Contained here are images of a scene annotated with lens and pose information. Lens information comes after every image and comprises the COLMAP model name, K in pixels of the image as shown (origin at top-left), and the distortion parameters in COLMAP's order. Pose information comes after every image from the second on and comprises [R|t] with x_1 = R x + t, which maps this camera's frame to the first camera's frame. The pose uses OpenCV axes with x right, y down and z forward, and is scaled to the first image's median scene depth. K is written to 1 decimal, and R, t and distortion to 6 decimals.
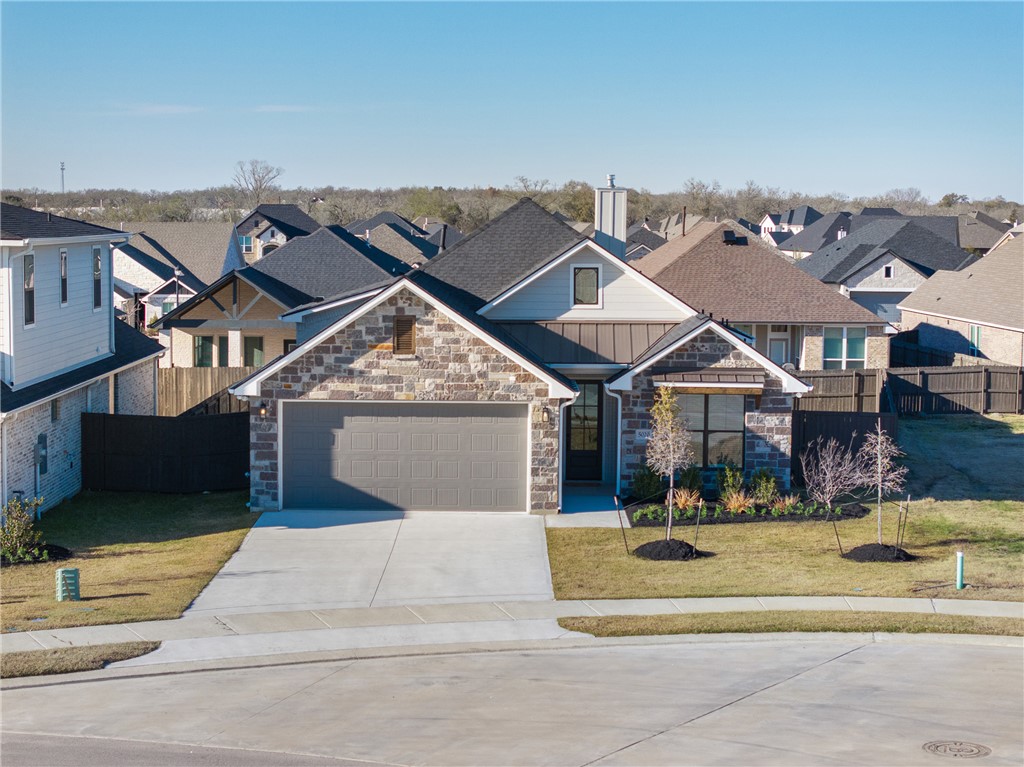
lens RADIAL K [[2049.5, 0, 512.0], [0, 2049.5, 383.5], [0, 0, 1]] dist [-0.173526, 1.231172]
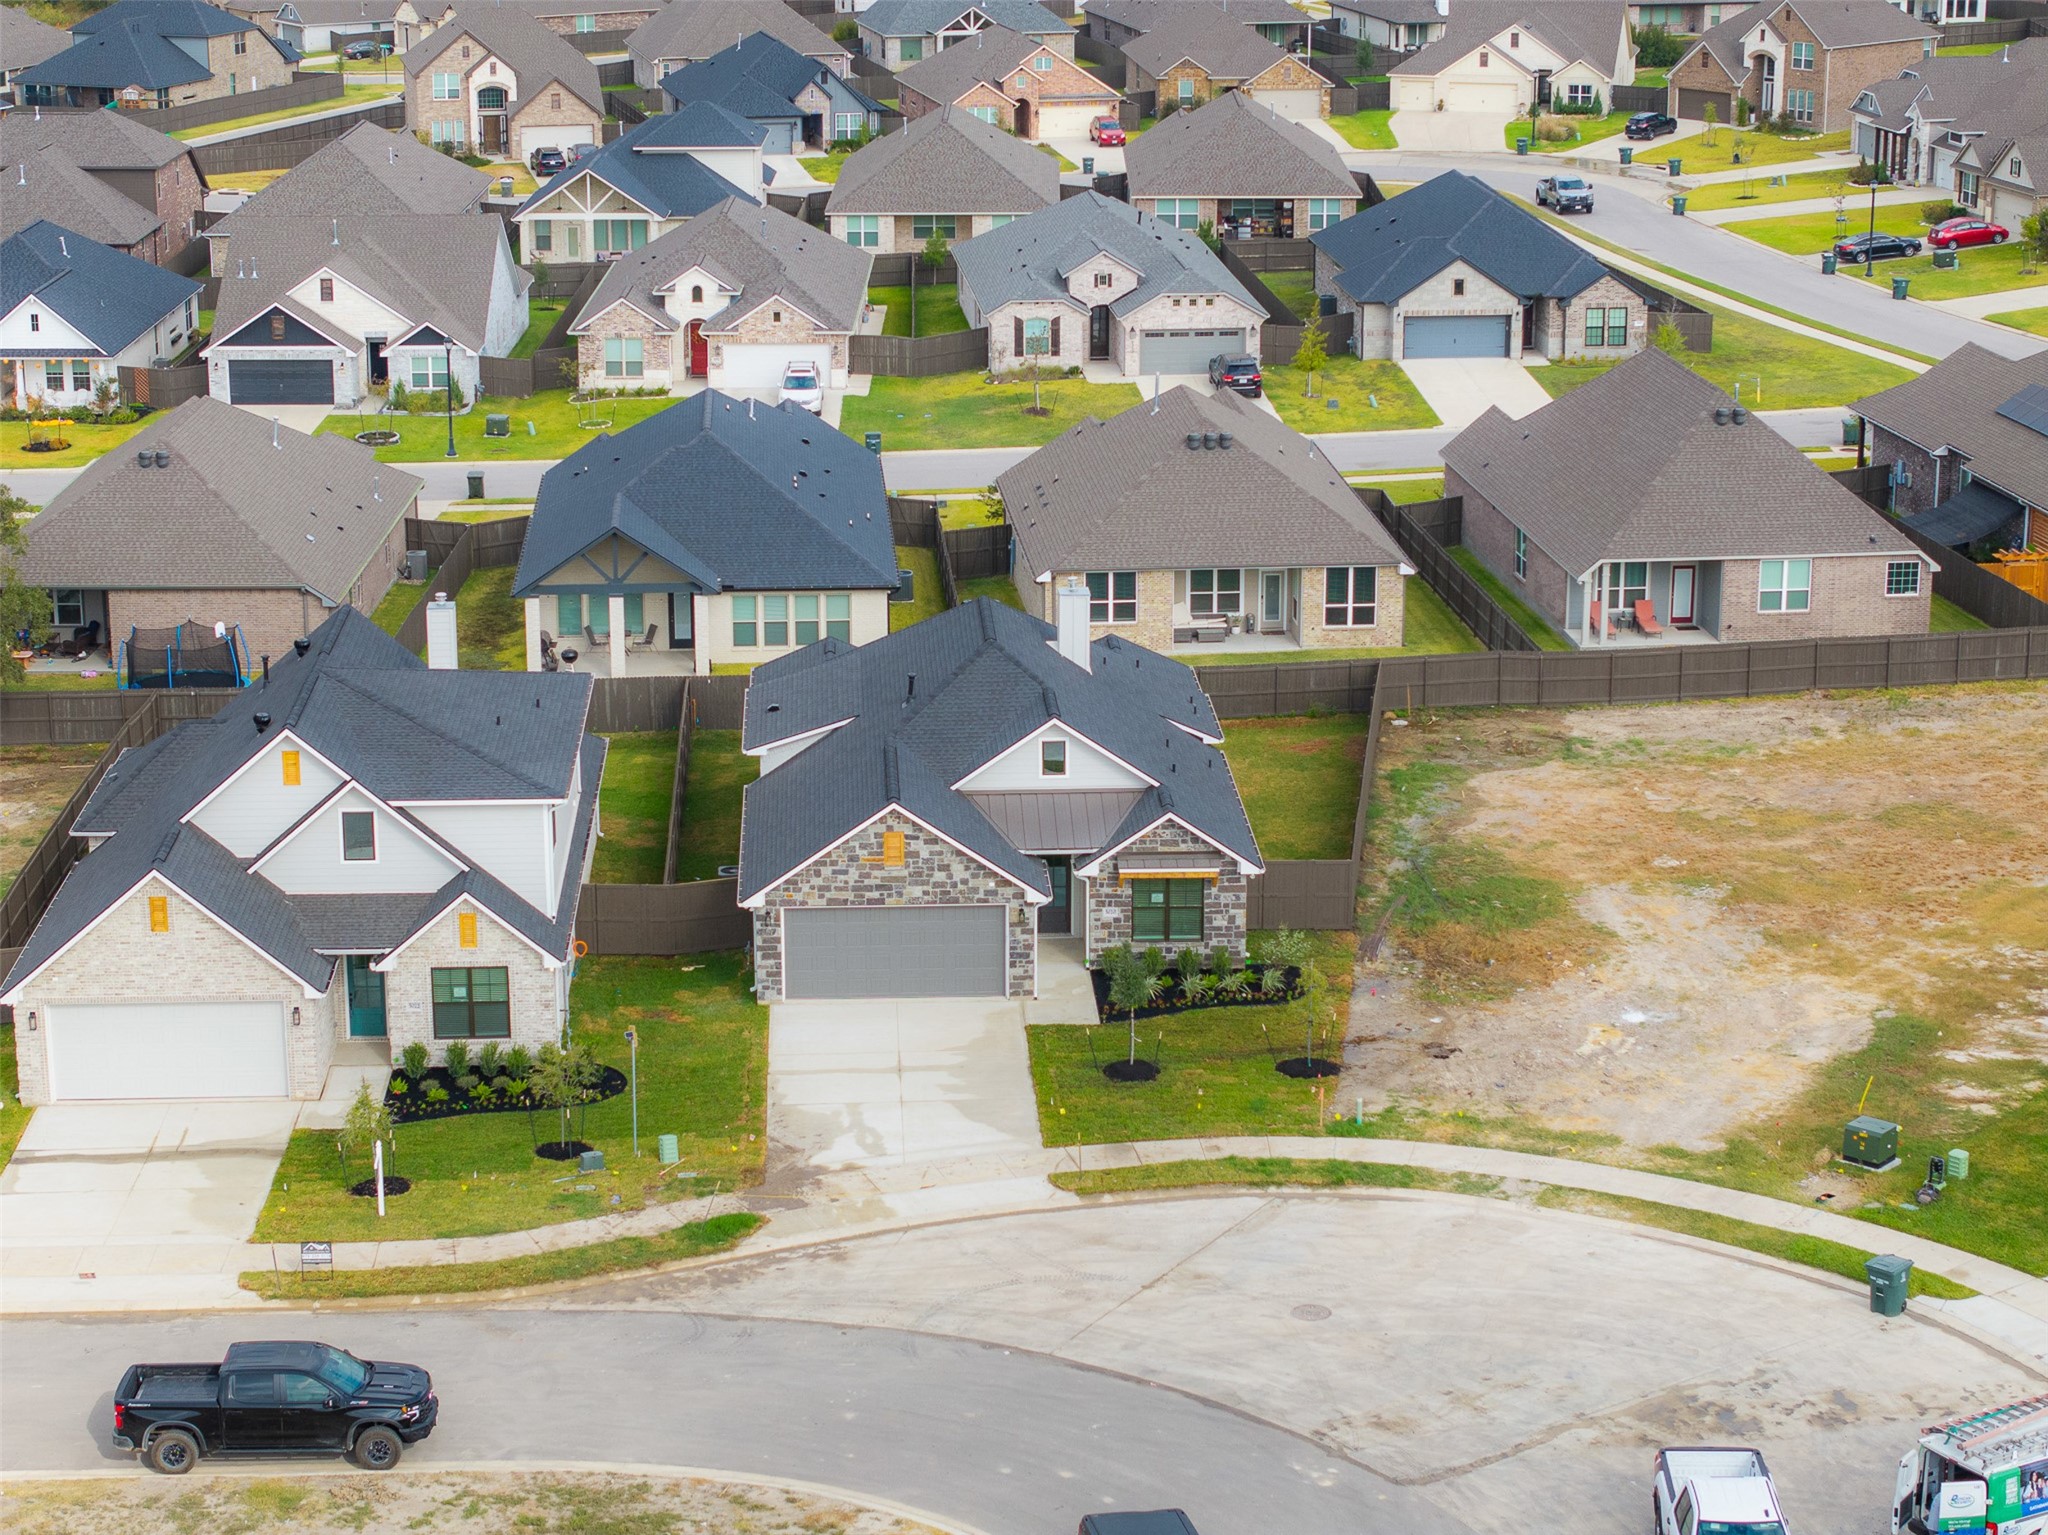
lens RADIAL K [[4099.0, 0, 1024.0], [0, 4099.0, 767.5], [0, 0, 1]] dist [-0.173526, 1.231172]
pose [[0.998908, -0.022247, 0.041077, -0.072041], [0.014121, 0.981983, 0.188442, -0.481878], [-0.044529, -0.187656, 0.981225, -1.167170]]
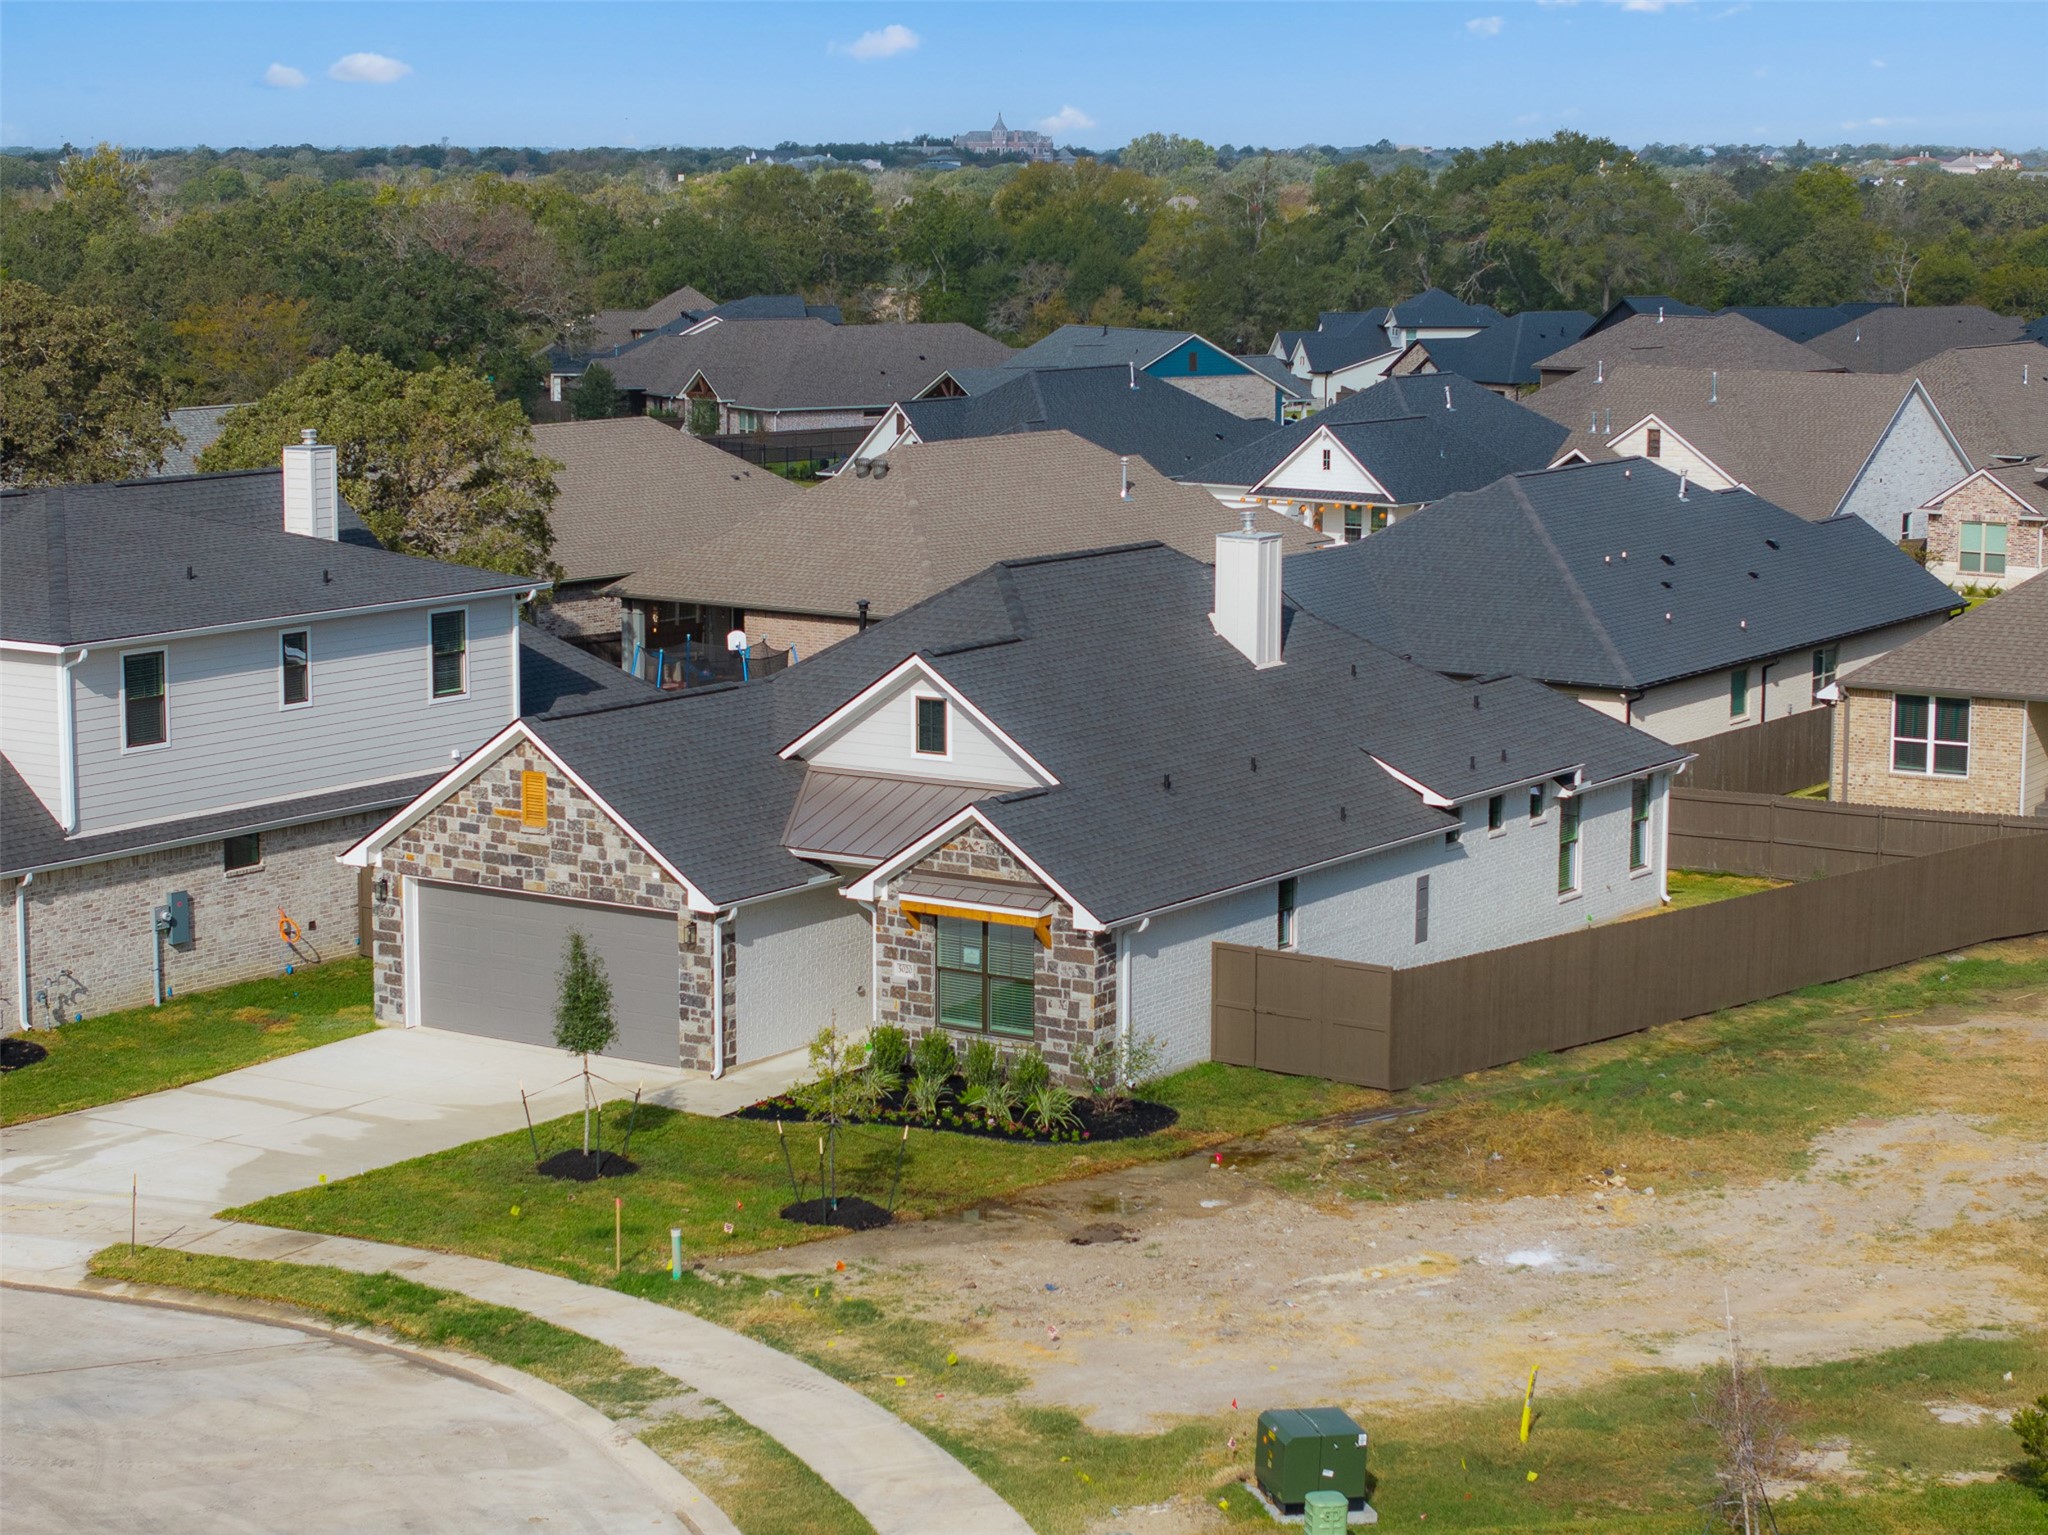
lens RADIAL K [[4099.0, 0, 1024.0], [0, 4099.0, 767.5], [0, 0, 1]] dist [-0.173526, 1.231172]
pose [[0.831152, 0.076087, -0.550815, 0.848917], [-0.042841, 0.996412, 0.072995, -0.142747], [0.554393, -0.037073, 0.831429, -0.065886]]
